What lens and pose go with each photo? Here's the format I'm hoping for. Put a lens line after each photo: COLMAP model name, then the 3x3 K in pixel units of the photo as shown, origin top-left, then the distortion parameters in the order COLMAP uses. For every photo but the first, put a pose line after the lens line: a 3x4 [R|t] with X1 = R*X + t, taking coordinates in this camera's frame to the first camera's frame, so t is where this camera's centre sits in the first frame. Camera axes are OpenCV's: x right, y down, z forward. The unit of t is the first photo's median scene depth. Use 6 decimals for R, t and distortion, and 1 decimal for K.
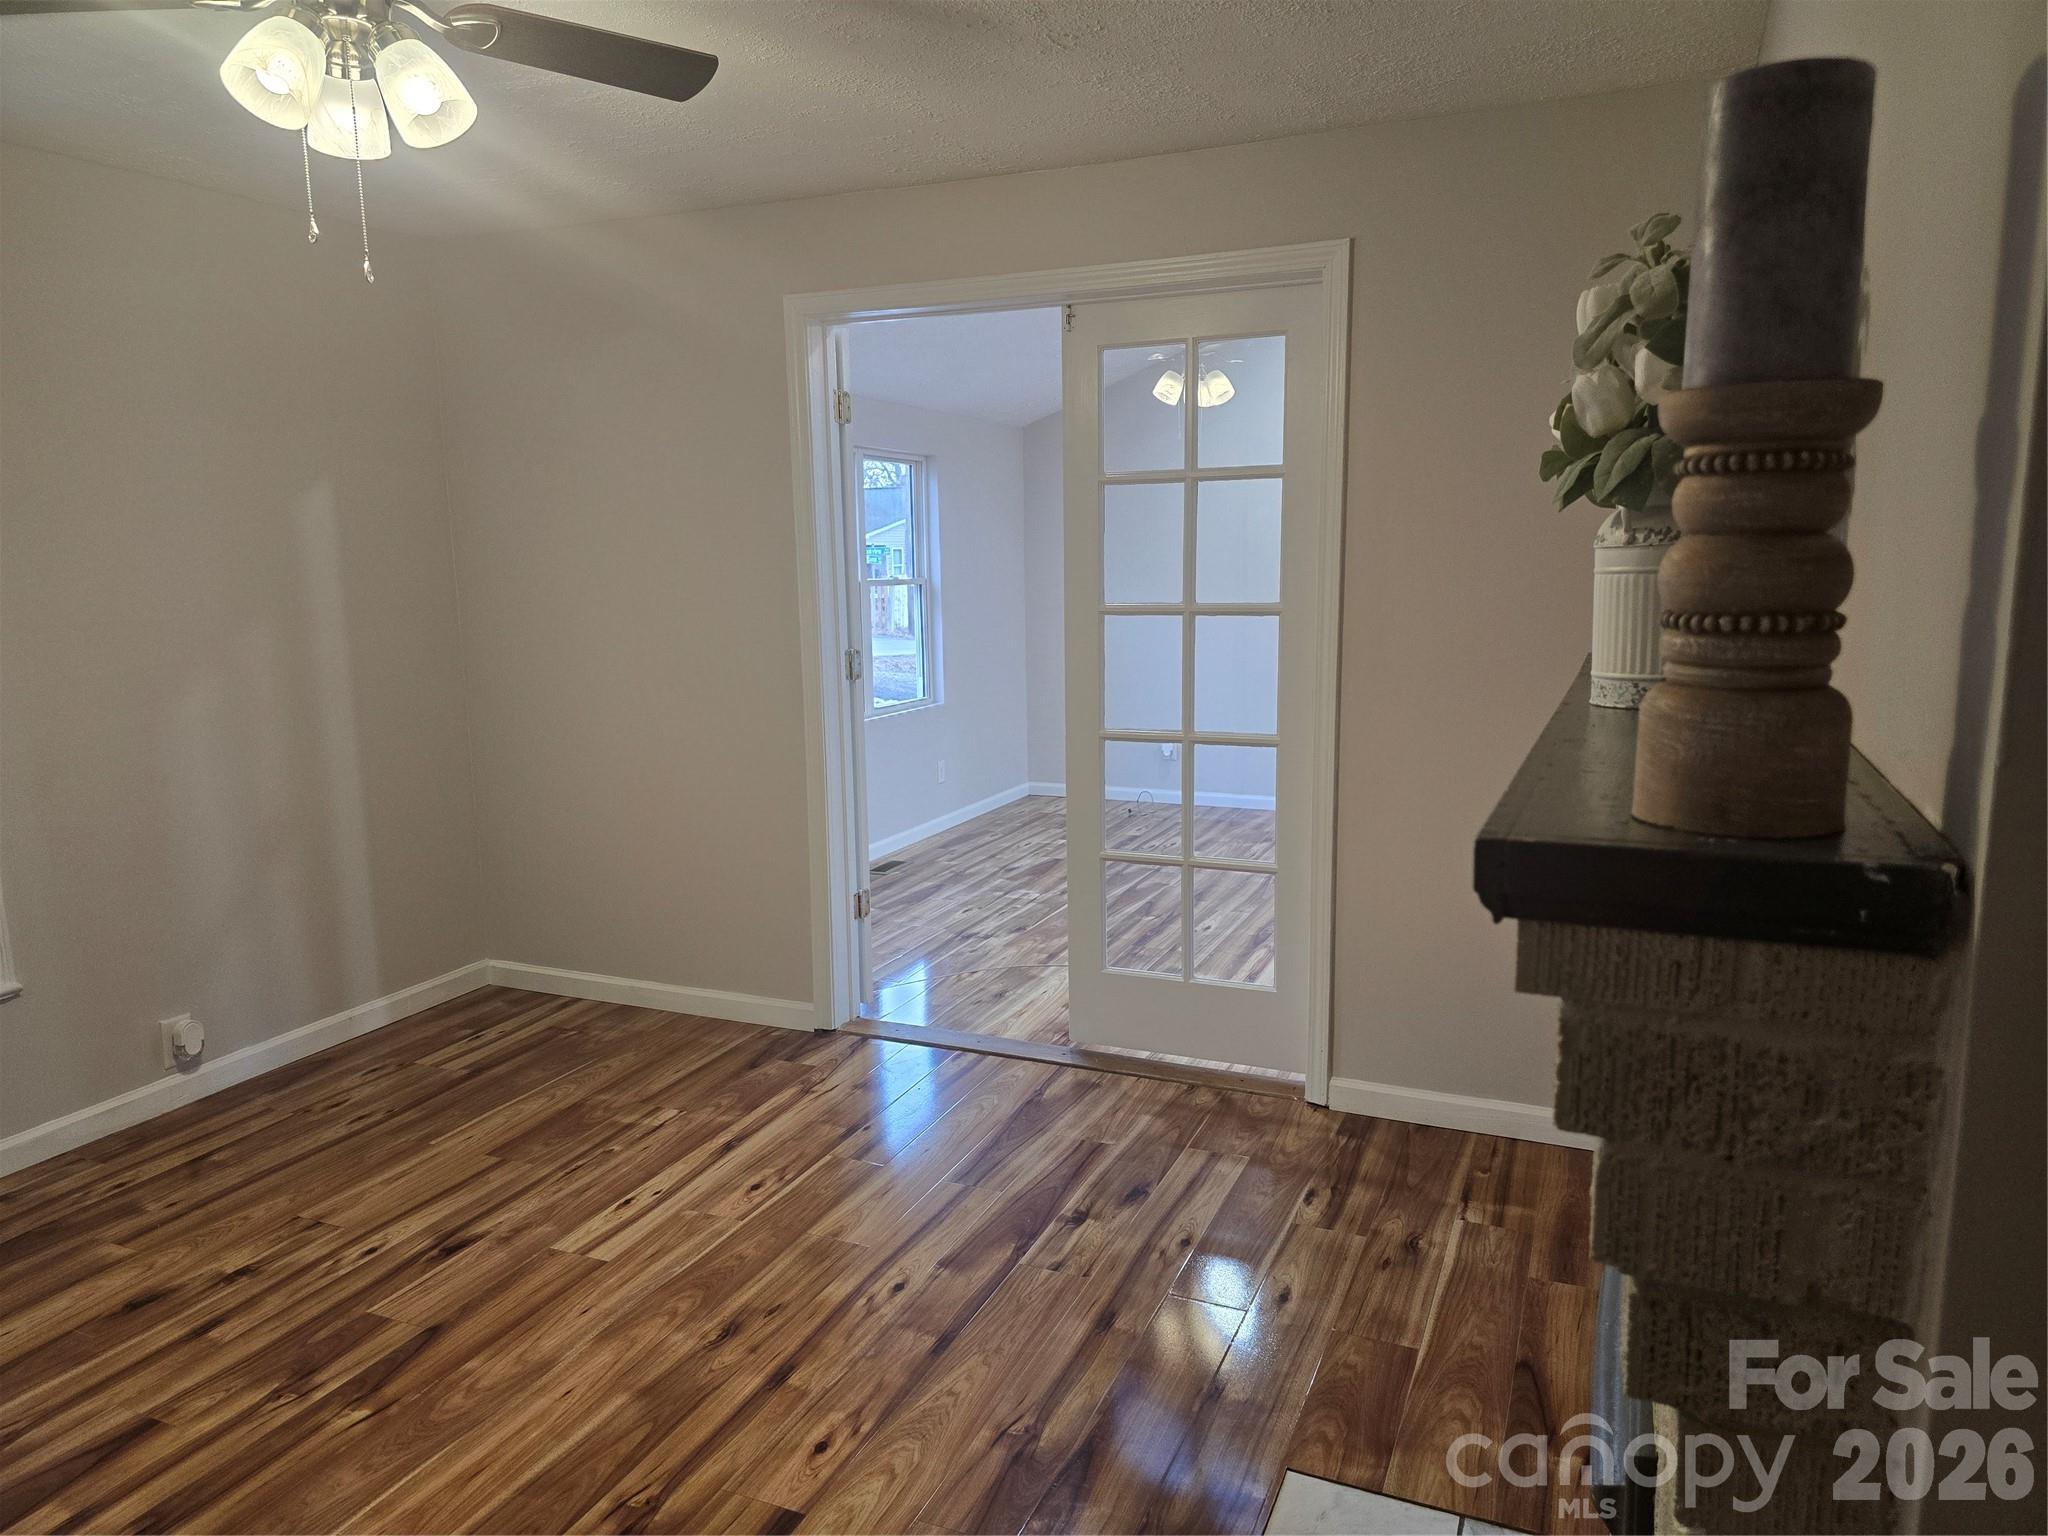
lens RADIAL K [[1363.0, 0, 1030.7], [0, 1363.0, 777.7], [0, 0, 1]] dist [0.038204, -0.003061]
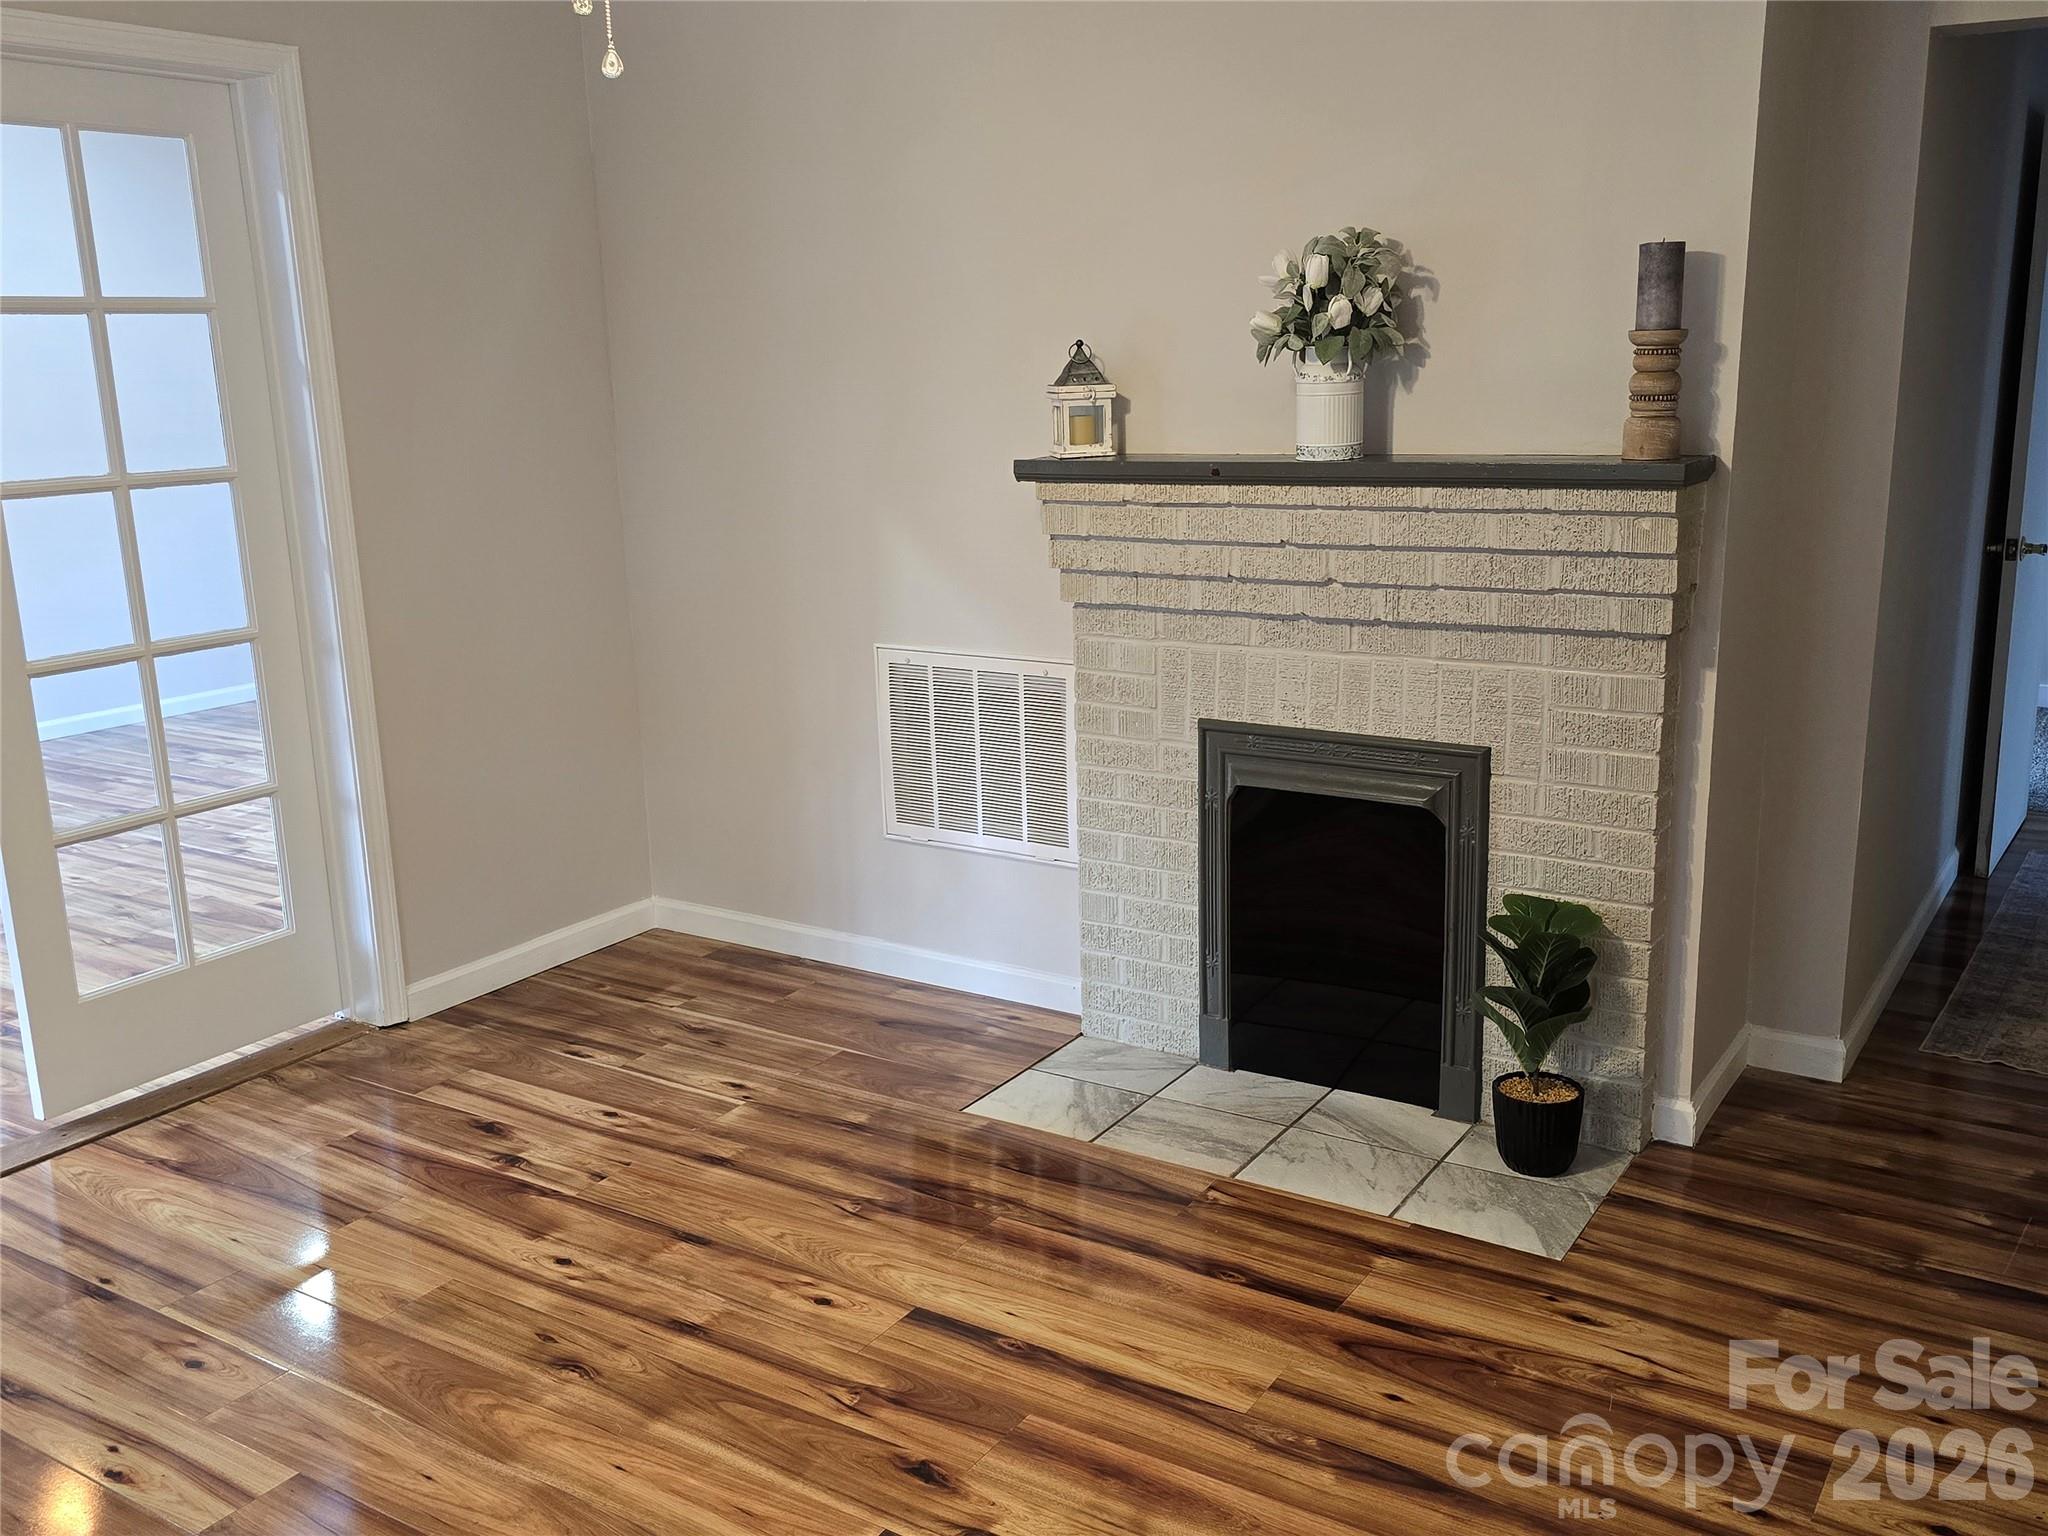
lens RADIAL K [[1833.1, 0, 1023.7], [0, 1833.1, 767.7], [0, 0, 1]] dist [0.014401, -0.008919]
pose [[0.161946, -0.214167, 0.963279, -0.973365], [0.188759, 0.964862, 0.182785, -0.074416], [-0.968578, 0.152227, 0.196681, 0.396798]]
